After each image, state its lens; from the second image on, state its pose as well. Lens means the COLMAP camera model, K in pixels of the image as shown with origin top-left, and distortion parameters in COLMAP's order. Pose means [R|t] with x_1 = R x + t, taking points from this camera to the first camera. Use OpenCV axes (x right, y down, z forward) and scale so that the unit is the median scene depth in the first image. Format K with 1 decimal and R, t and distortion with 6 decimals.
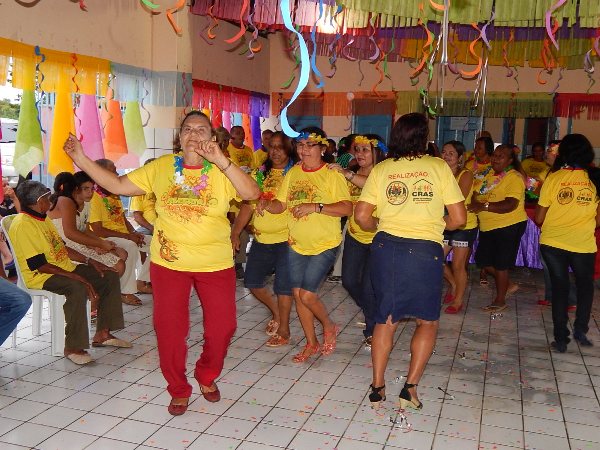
lens RADIAL K [[655.6, 0, 300.0], [0, 655.6, 225.0], [0, 0, 1]] dist [-0.007134, 0.008253]
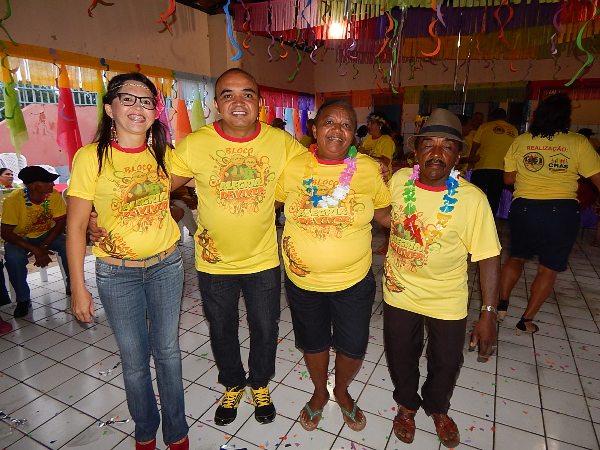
lens RADIAL K [[398.9, 0, 300.0], [0, 398.9, 225.0], [0, 0, 1]] dist [-0.002796, -0.002707]
pose [[0.986871, 0.004219, -0.161458, 0.099759], [0.012815, 0.994462, 0.104310, -0.010125], [0.161004, -0.105010, 0.981352, 0.174484]]
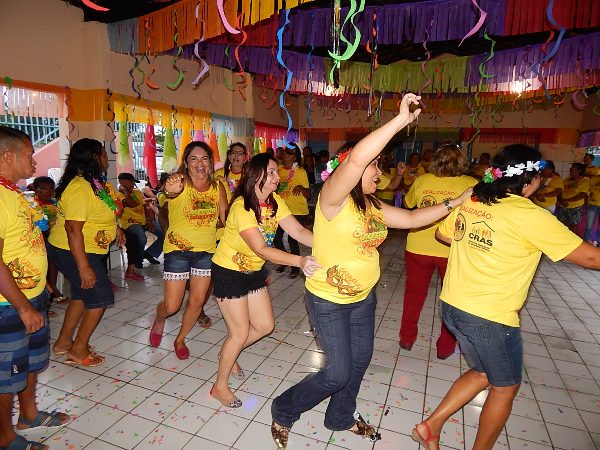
lens RADIAL K [[391.1, 0, 300.0], [0, 391.1, 225.0], [0, 0, 1]] dist [-0.010817, -0.002384]
pose [[0.998418, 0.008557, -0.055565, 0.027913], [-0.006055, 0.998966, 0.045048, 0.019024], [0.055893, -0.044640, 0.997438, -0.104615]]
